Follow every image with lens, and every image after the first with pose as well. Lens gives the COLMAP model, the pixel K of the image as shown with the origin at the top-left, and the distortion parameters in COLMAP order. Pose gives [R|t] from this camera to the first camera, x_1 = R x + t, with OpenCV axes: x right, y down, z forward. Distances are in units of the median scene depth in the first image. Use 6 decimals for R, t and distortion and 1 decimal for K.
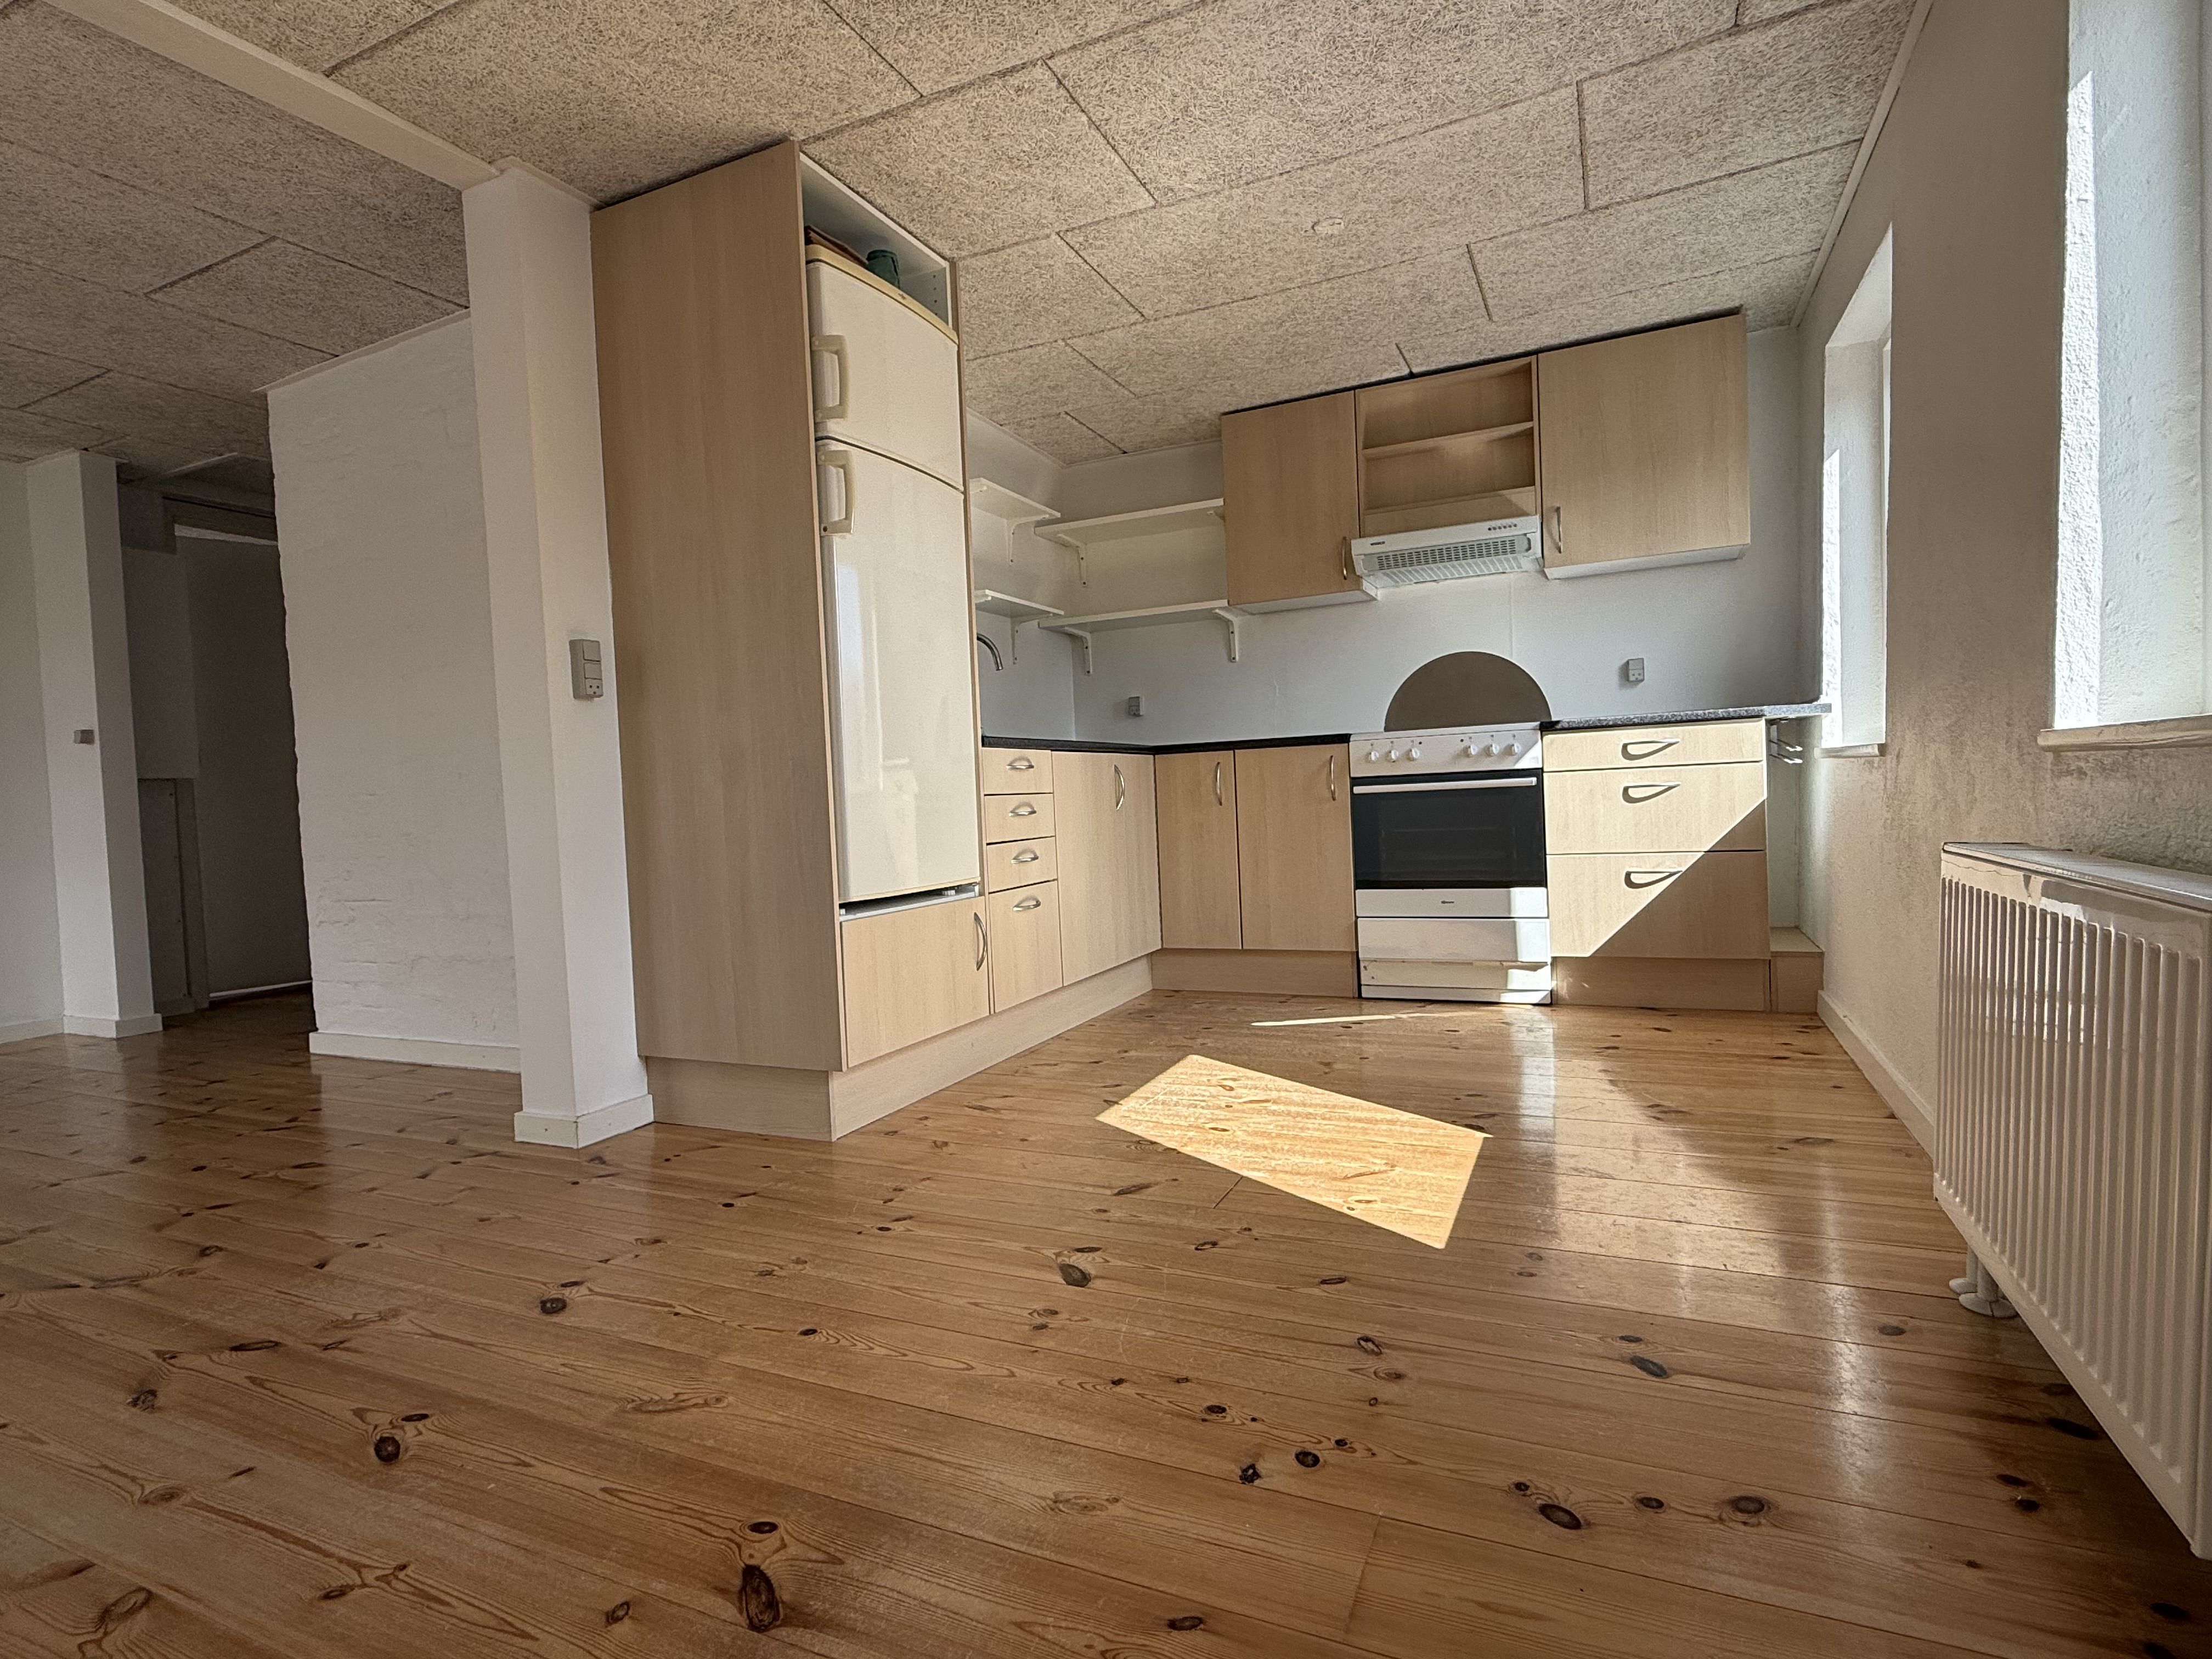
lens RADIAL K [[1110.6, 0, 1106.0], [0, 1110.6, 829.5], [0, 0, 1]] dist [0.003017, 0.000426]
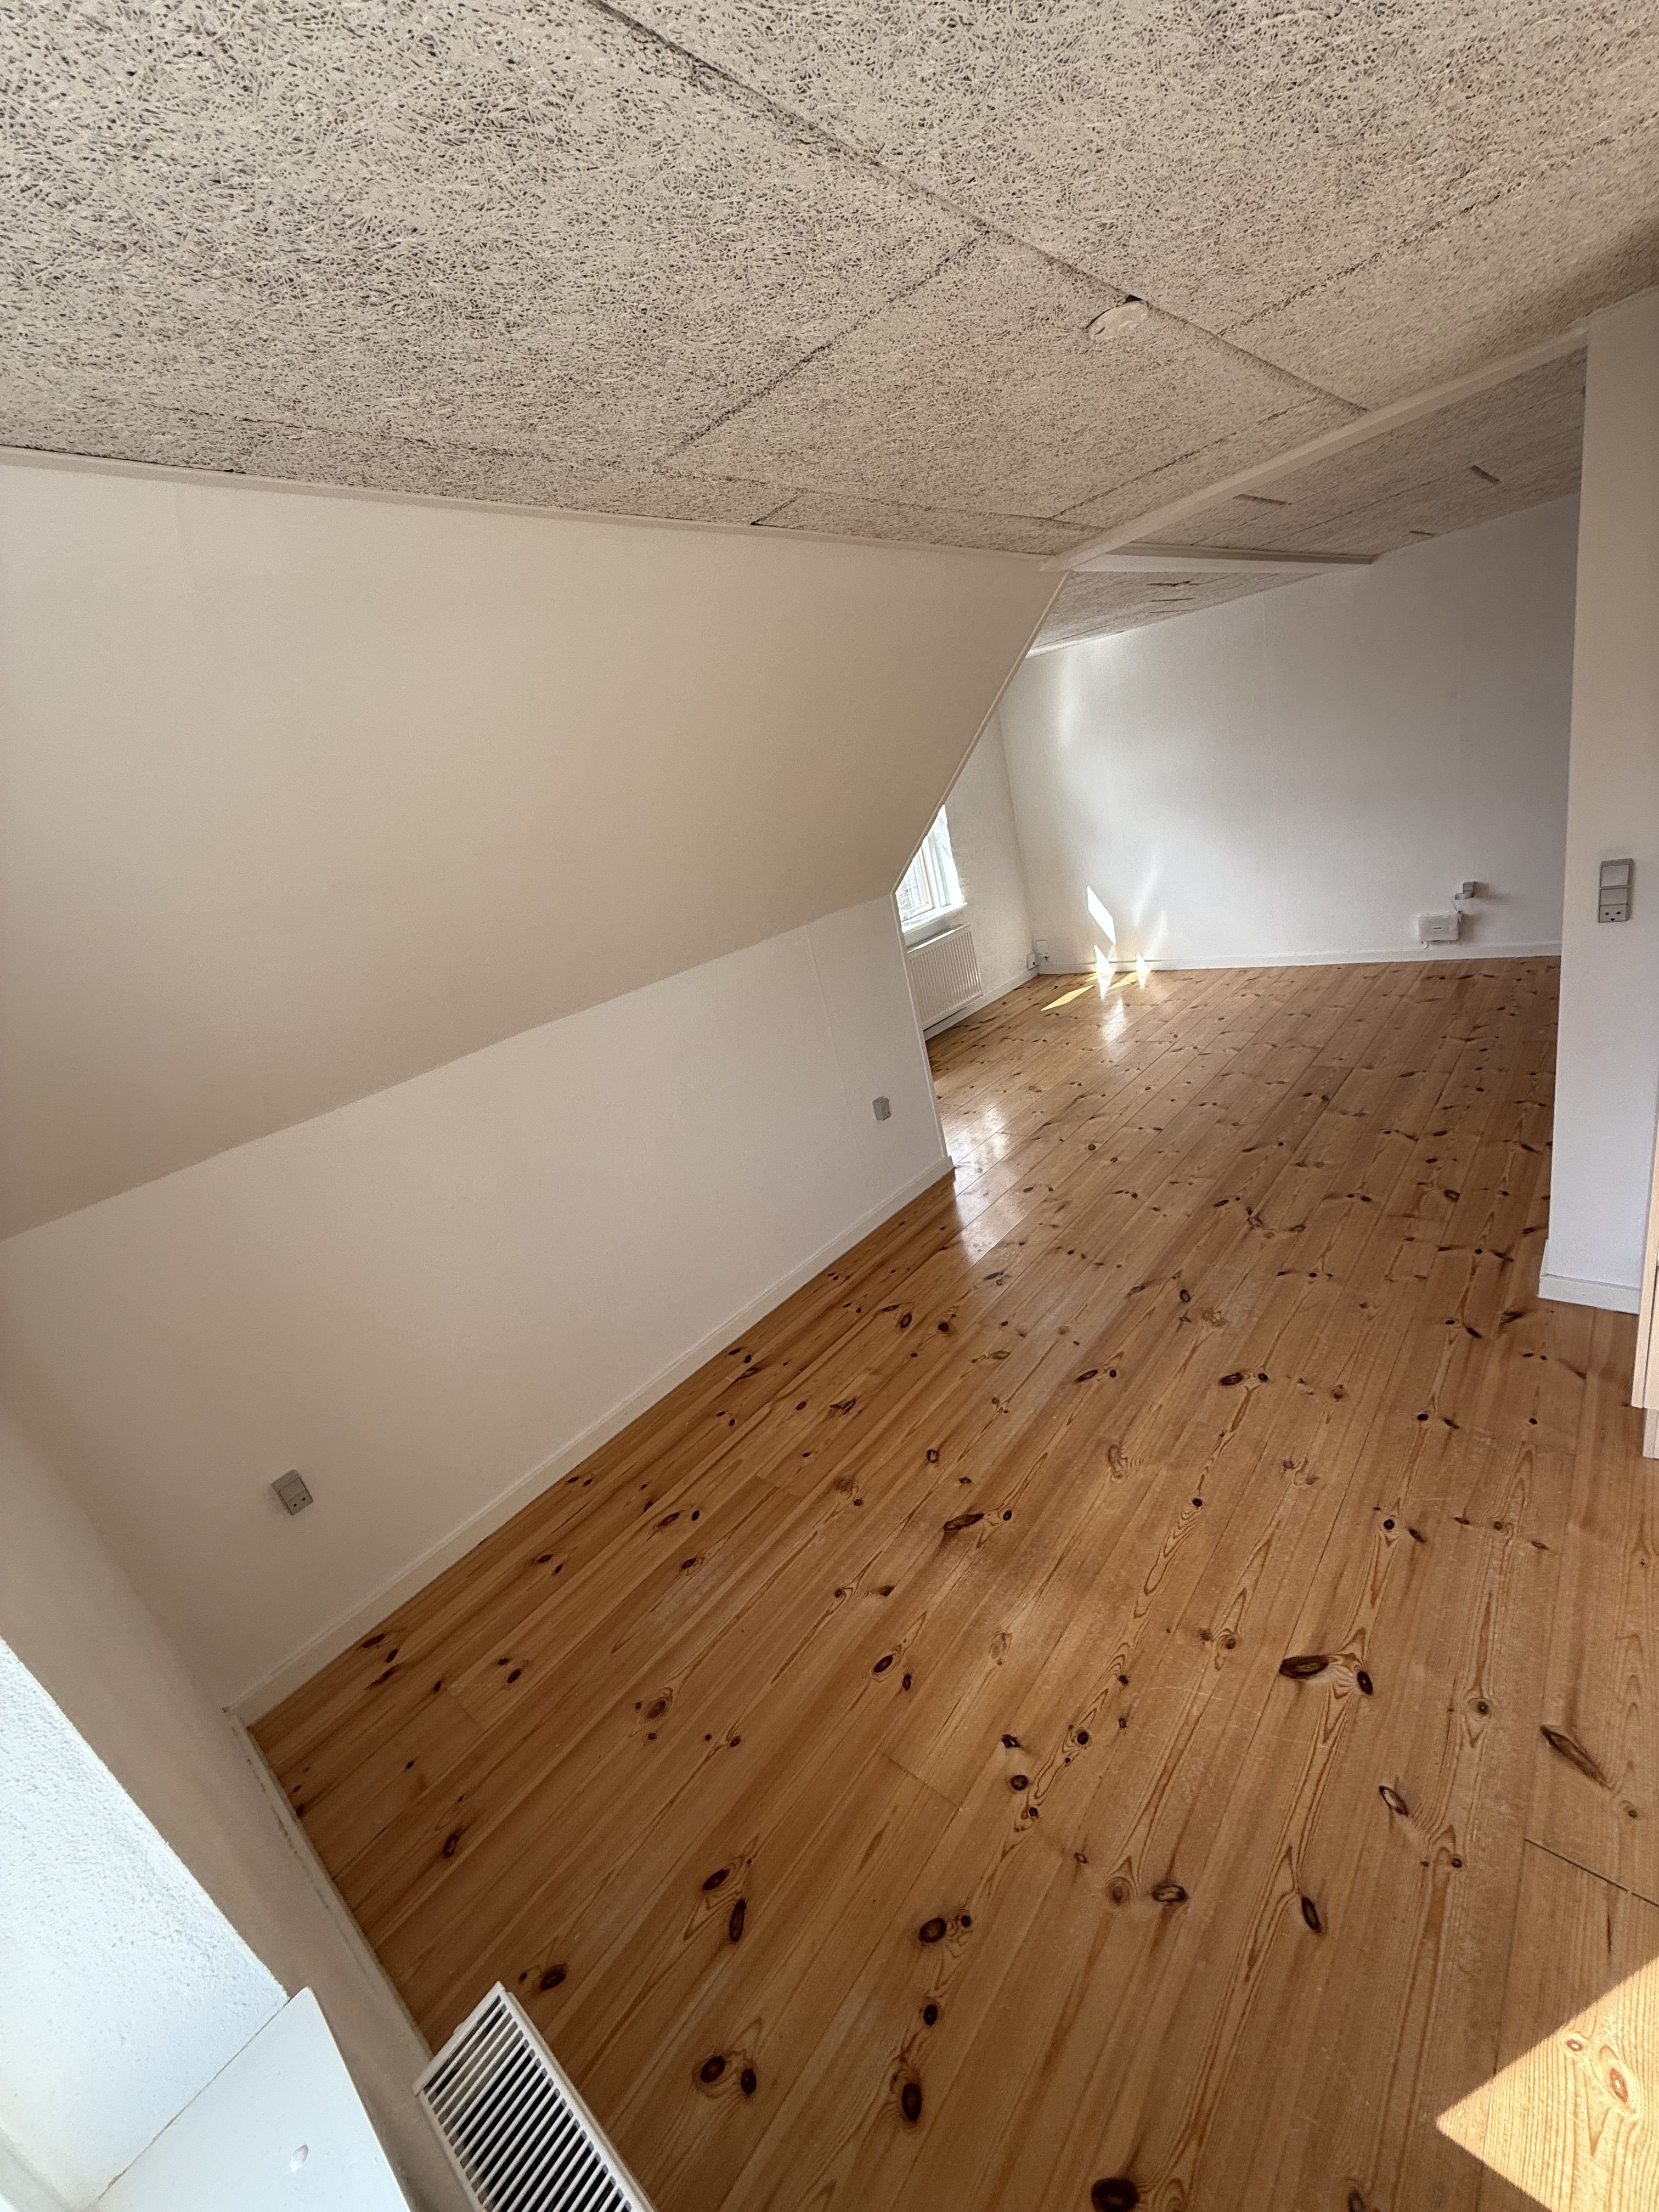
lens RADIAL K [[882.9, 0, 831.8], [0, 882.9, 1092.5], [0, 0, 1]] dist [0.020893, -0.007226]
pose [[-0.263971, 0.411438, -0.872375, 0.353205], [0.200666, 0.908091, 0.367564, -0.312708], [0.943426, -0.078030, -0.322271, 0.456404]]
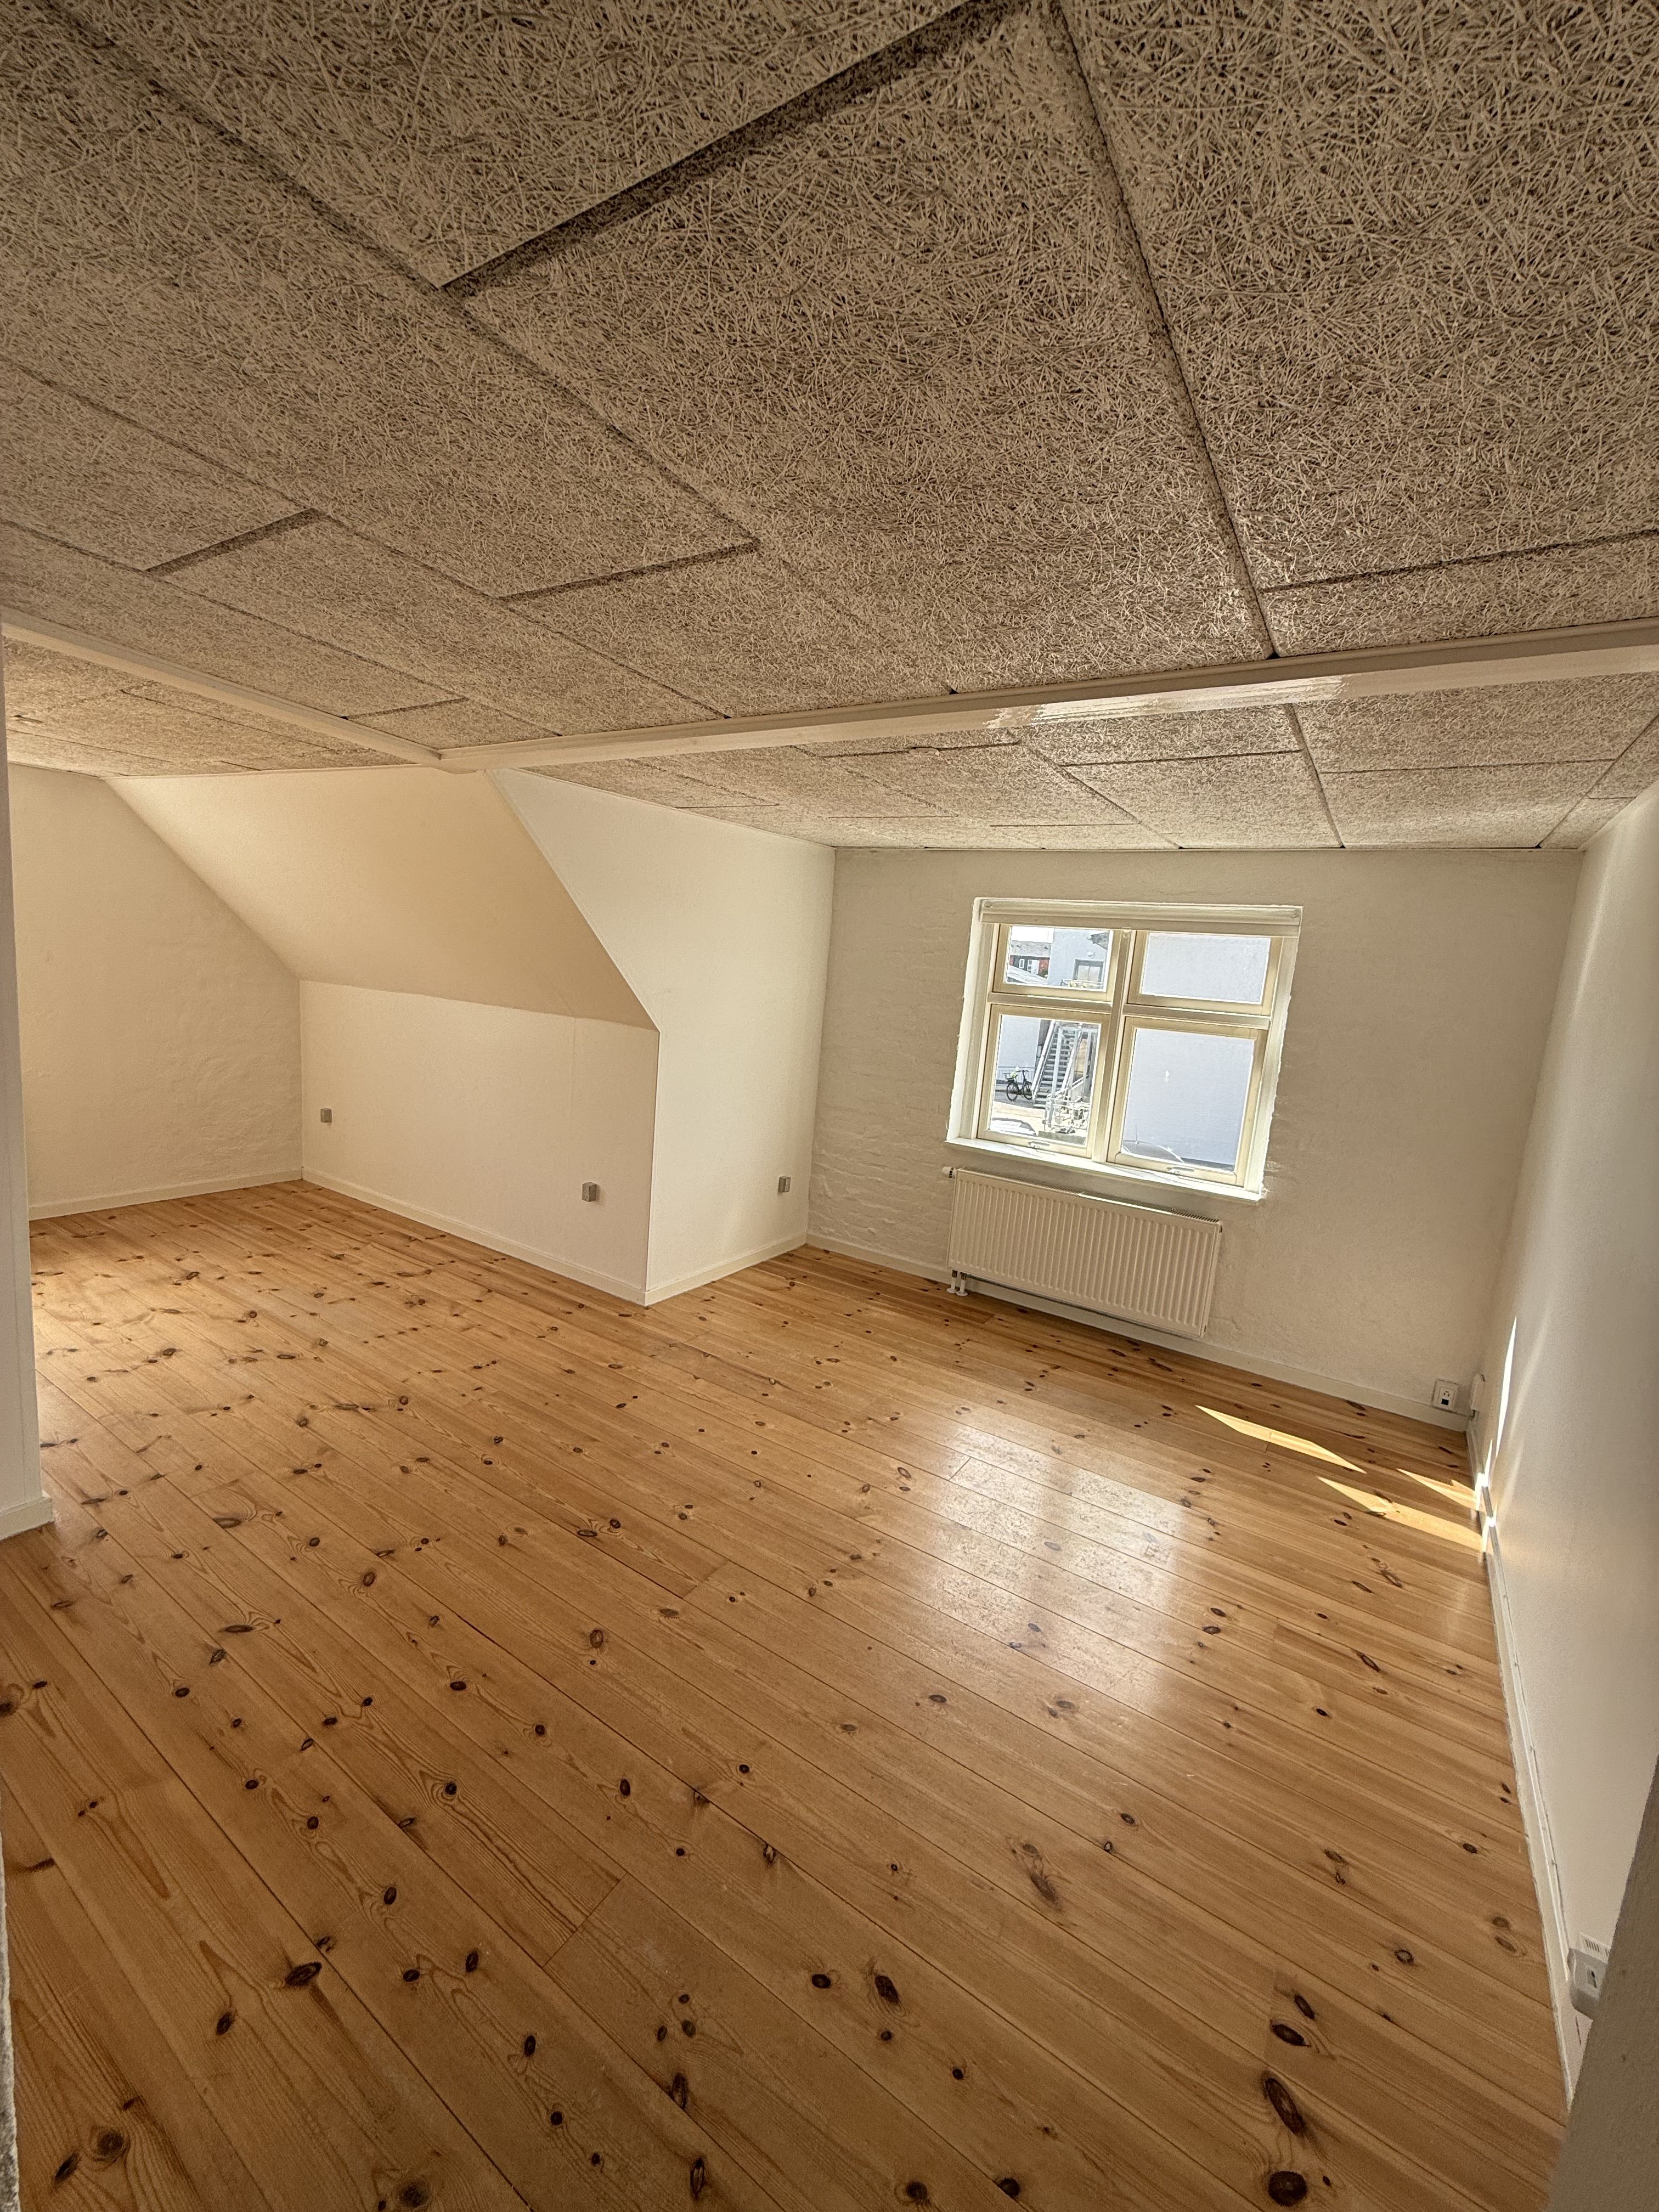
lens RADIAL K [[882.9, 0, 831.8], [0, 882.9, 1092.5], [0, 0, 1]] dist [0.020893, -0.007226]
pose [[-0.989967, -0.054984, 0.130165, -1.079932], [-0.033175, 0.985878, 0.164148, -0.242687], [-0.137352, 0.158183, -0.977810, 1.315540]]
